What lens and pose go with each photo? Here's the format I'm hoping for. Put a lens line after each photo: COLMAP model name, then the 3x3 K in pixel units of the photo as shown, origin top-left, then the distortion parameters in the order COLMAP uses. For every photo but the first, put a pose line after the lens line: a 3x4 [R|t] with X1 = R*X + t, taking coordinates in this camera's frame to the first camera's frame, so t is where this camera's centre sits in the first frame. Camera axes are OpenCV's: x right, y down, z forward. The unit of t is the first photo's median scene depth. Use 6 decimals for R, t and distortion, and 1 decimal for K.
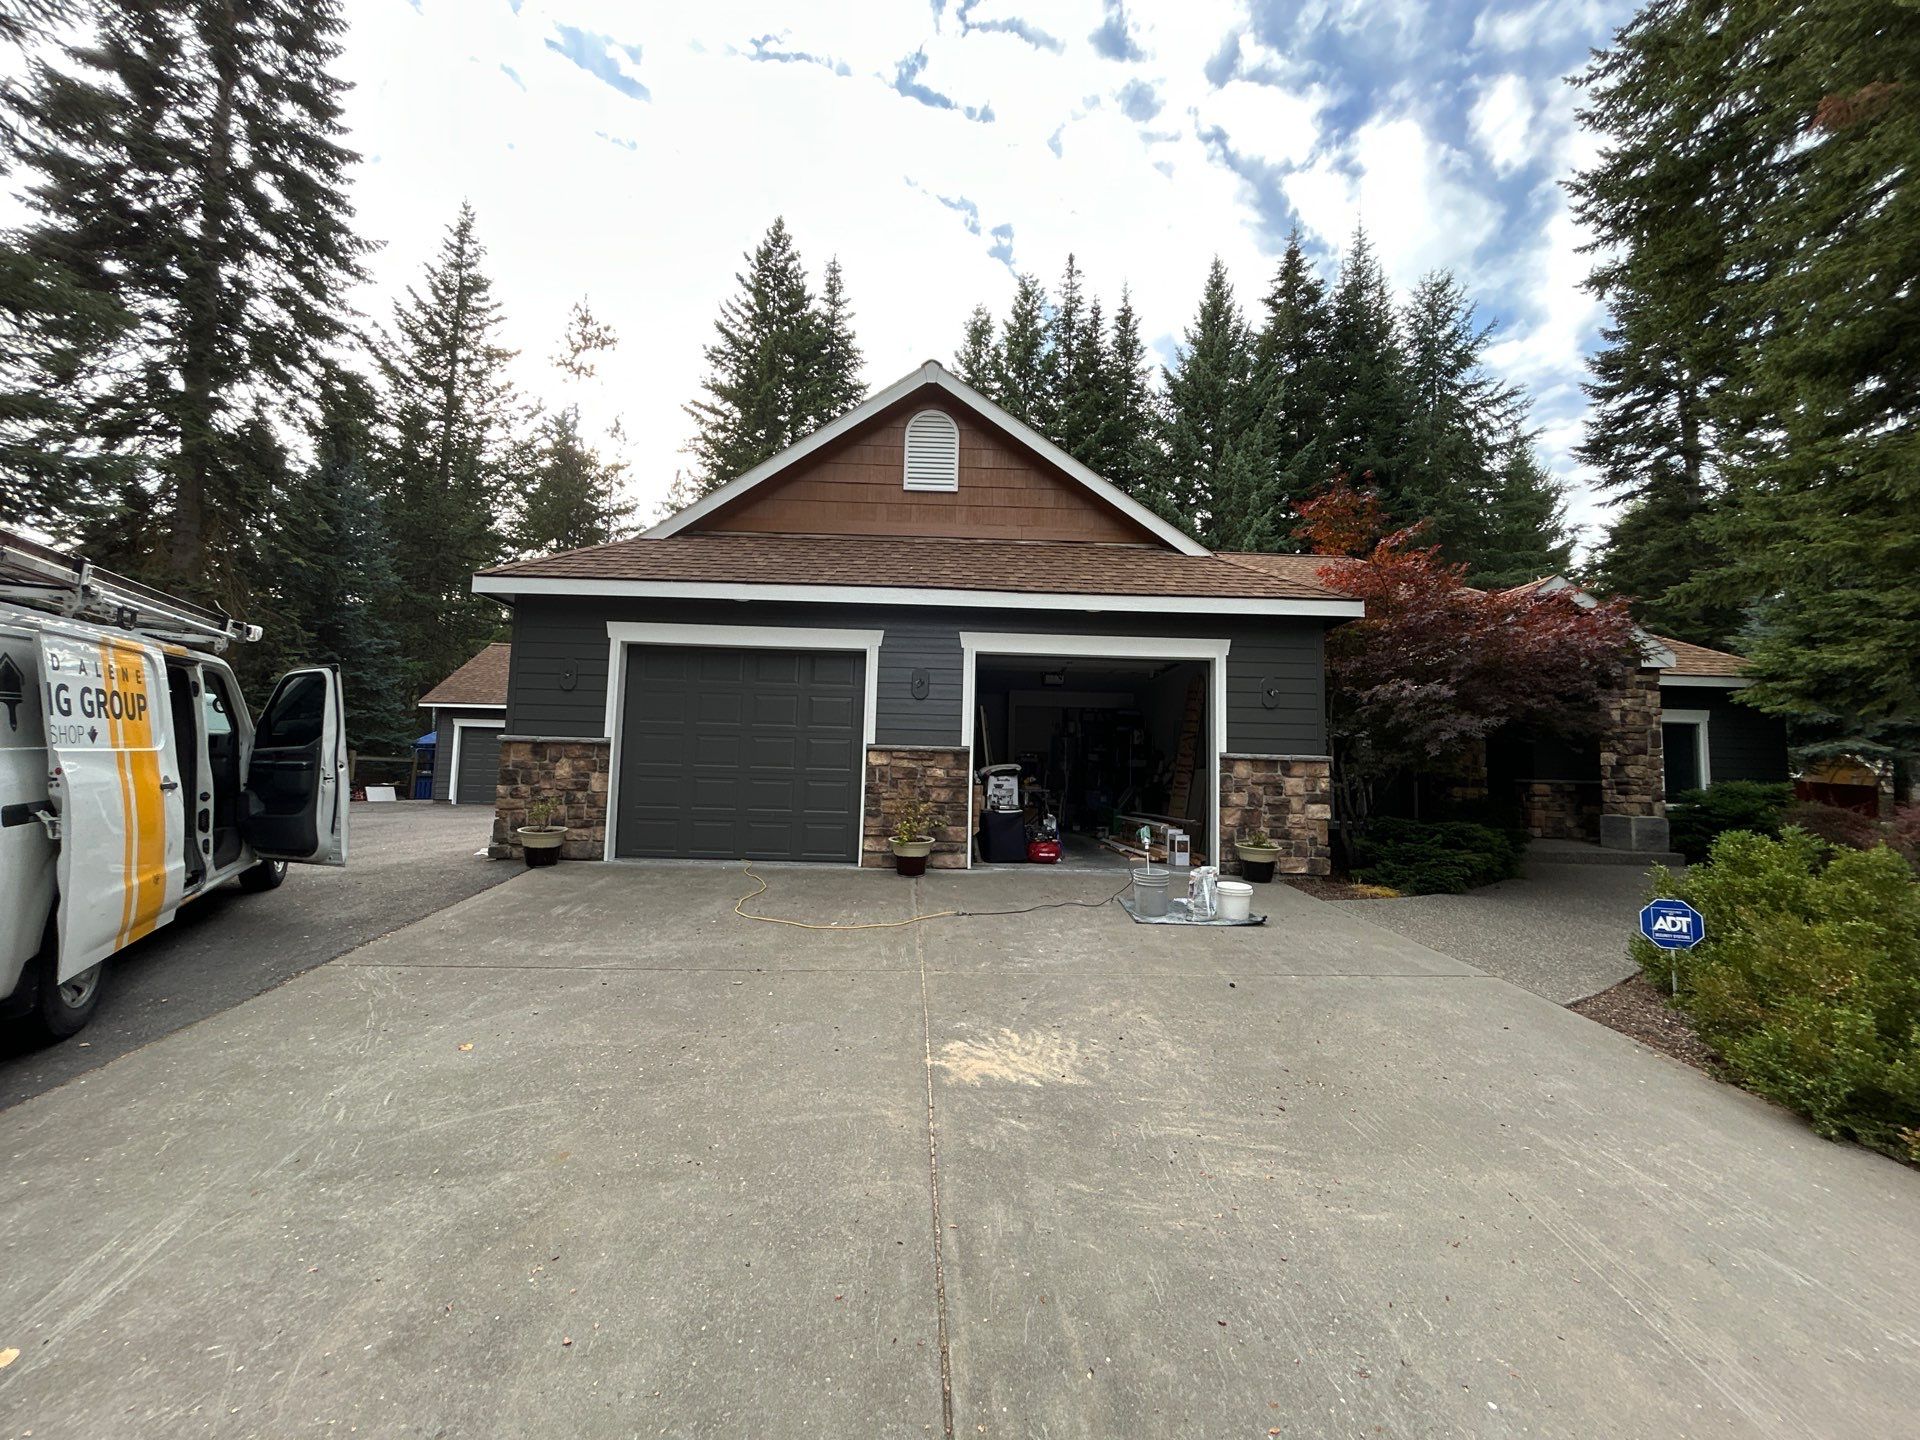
lens RADIAL K [[783.2, 0, 954.4], [0, 783.2, 717.3], [0, 0, 1]] dist [-0.000464, -0.000051]
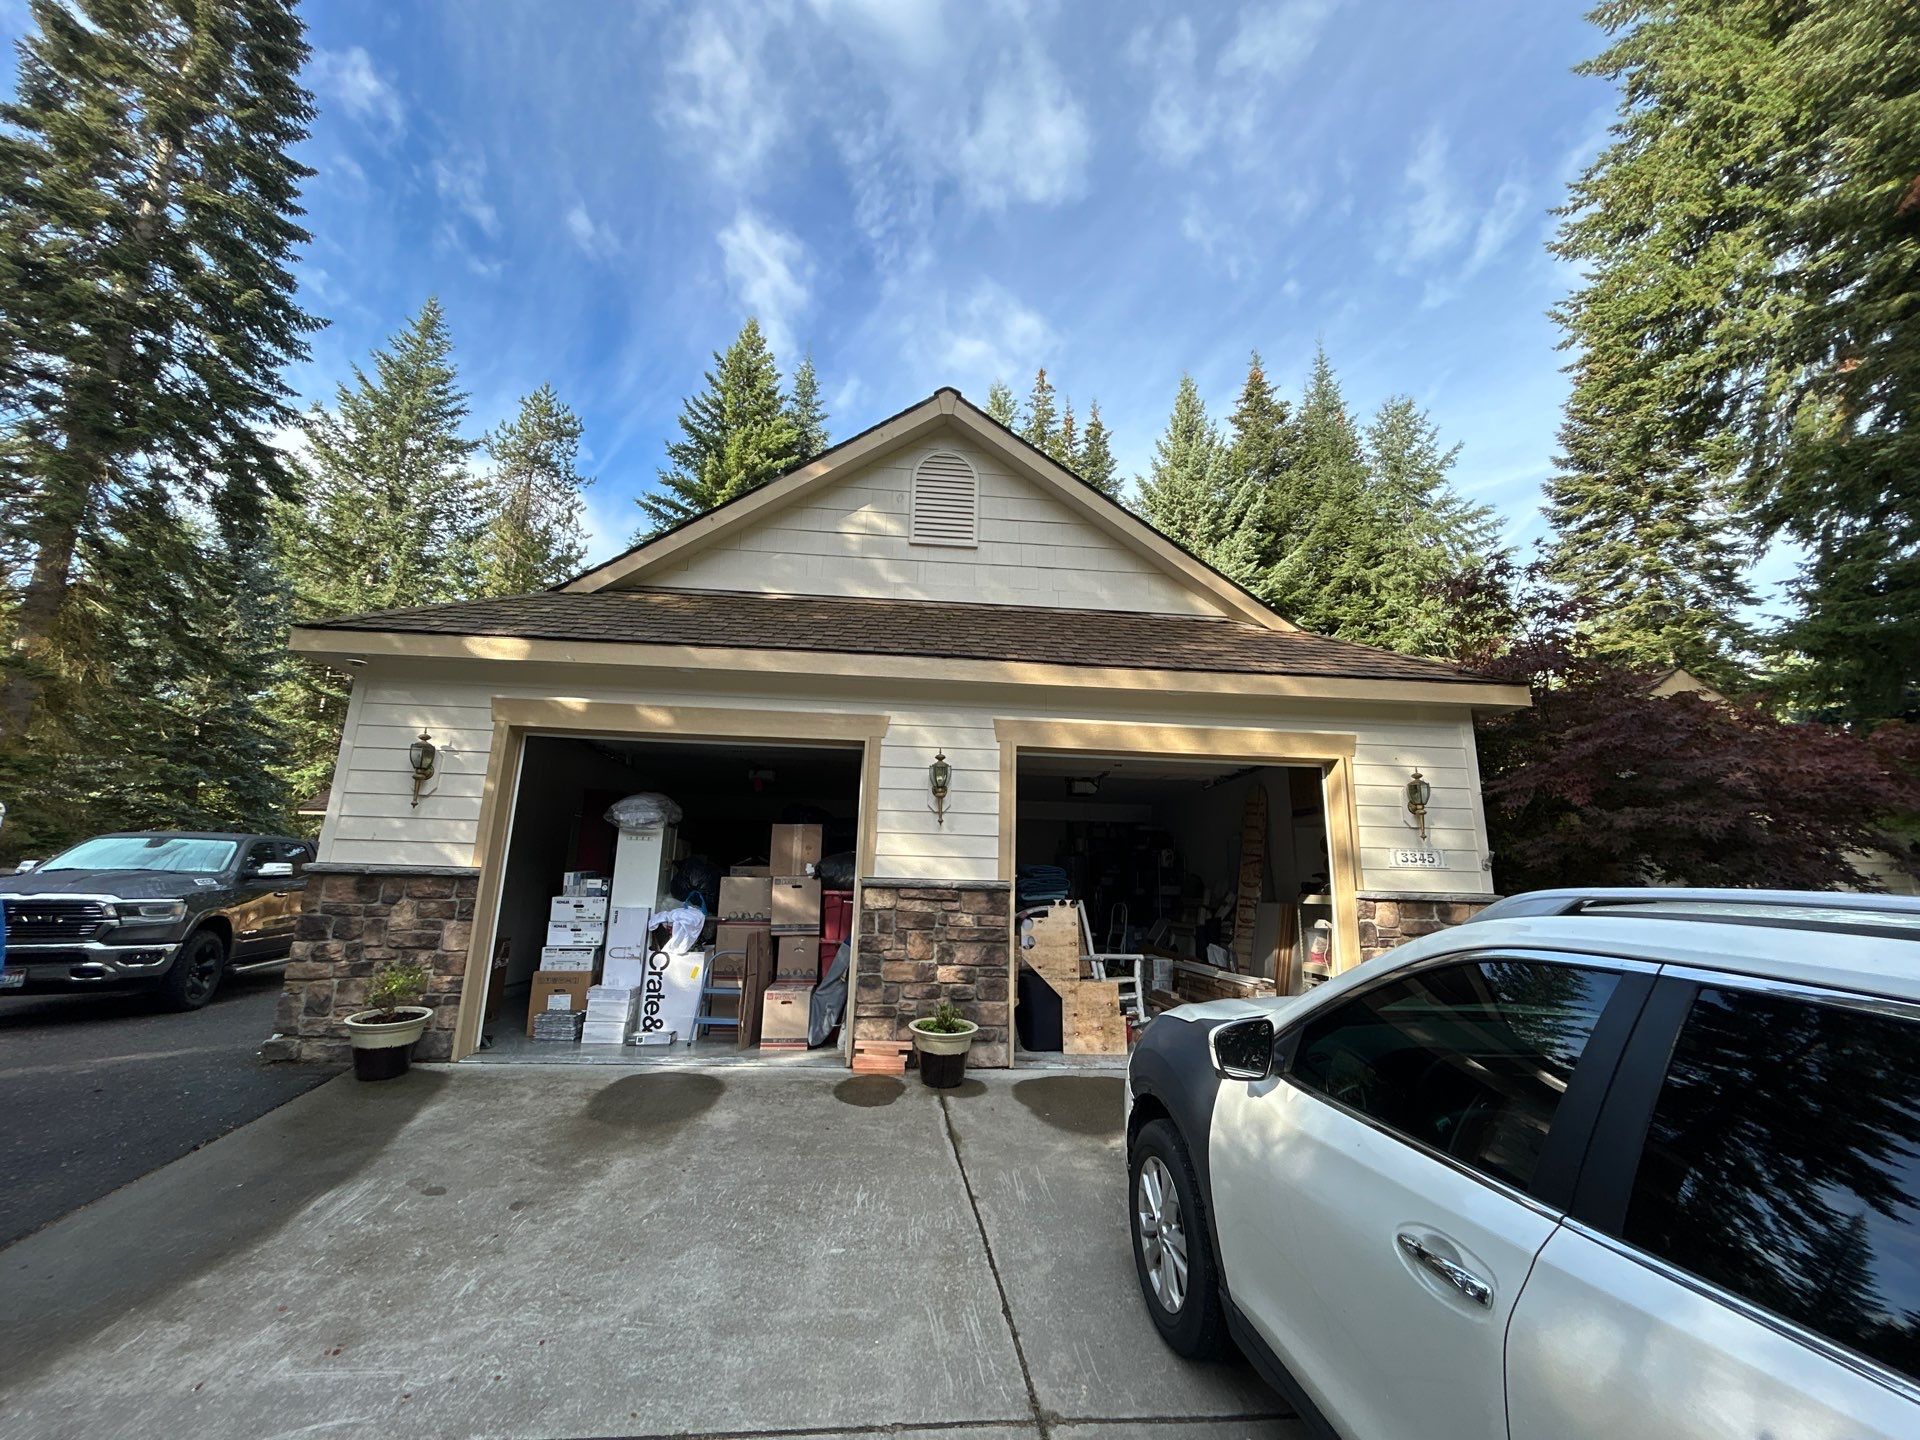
lens RADIAL K [[768.7, 0, 957.4], [0, 768.7, 722.4], [0, 0, 1]] dist [0.000863, 0.000240]
pose [[0.997821, 0.014111, 0.064460, -0.025655], [-0.005332, 0.990915, -0.134384, -0.003884], [-0.065771, 0.133747, 0.988831, 0.105507]]
